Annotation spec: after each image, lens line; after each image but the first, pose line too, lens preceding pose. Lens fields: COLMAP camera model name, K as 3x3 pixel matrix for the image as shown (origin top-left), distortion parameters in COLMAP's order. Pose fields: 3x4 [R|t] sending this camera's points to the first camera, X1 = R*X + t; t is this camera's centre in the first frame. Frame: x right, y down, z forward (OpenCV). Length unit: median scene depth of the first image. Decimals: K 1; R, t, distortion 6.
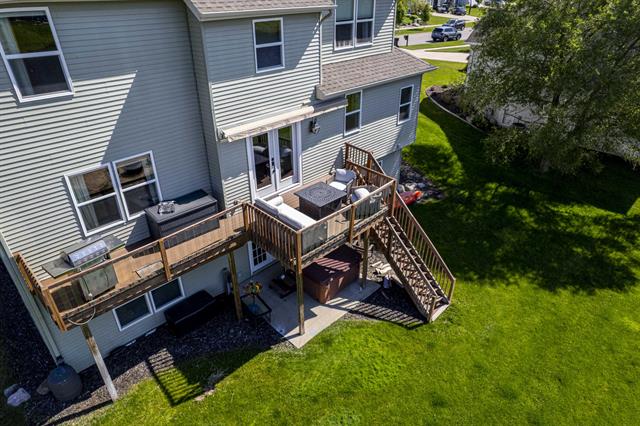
lens RADIAL K [[404.8, 0, 320.0], [0, 404.8, 213.0], [0, 0, 1]] dist [-0.061797, 0.061838]
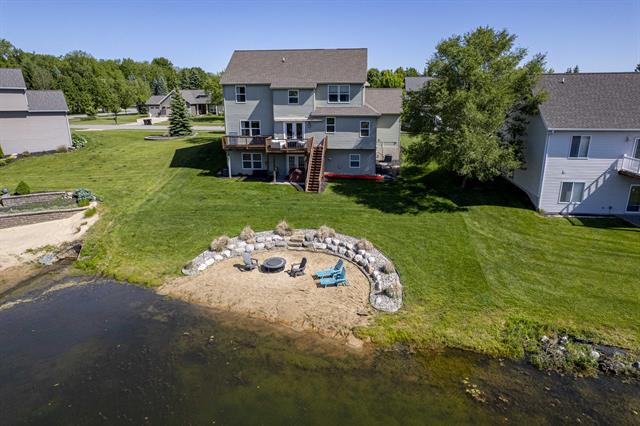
lens RADIAL K [[404.8, 0, 320.0], [0, 404.8, 213.0], [0, 0, 1]] dist [-0.061797, 0.061838]
pose [[0.614010, 0.229210, -0.755284, 2.577119], [-0.396306, 0.917070, -0.043871, 0.509698], [0.682593, 0.326260, 0.653928, -0.727362]]
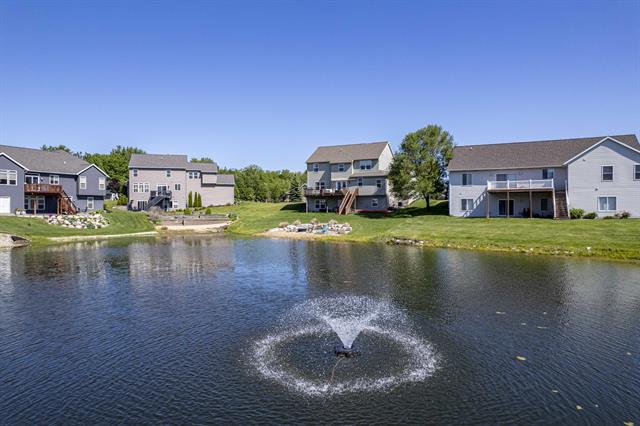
lens RADIAL K [[404.8, 0, 320.0], [0, 404.8, 213.0], [0, 0, 1]] dist [-0.061797, 0.061838]
pose [[0.297127, 0.020949, -0.954608, 5.290217], [-0.479231, 0.867991, -0.130115, 1.080808], [0.825865, 0.496139, 0.267943, -0.589404]]
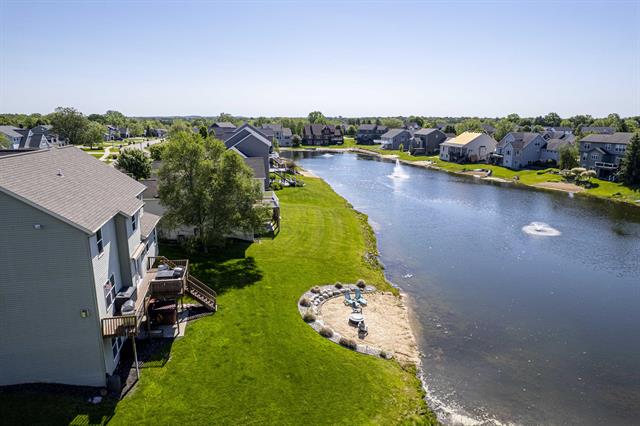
lens RADIAL K [[404.8, 0, 320.0], [0, 404.8, 213.0], [0, 0, 1]] dist [-0.061797, 0.061838]
pose [[0.533422, -0.182275, 0.825976, -1.383299], [0.419003, 0.905218, -0.070833, 0.178055], [-0.734777, 0.383870, 0.559237, -1.139178]]
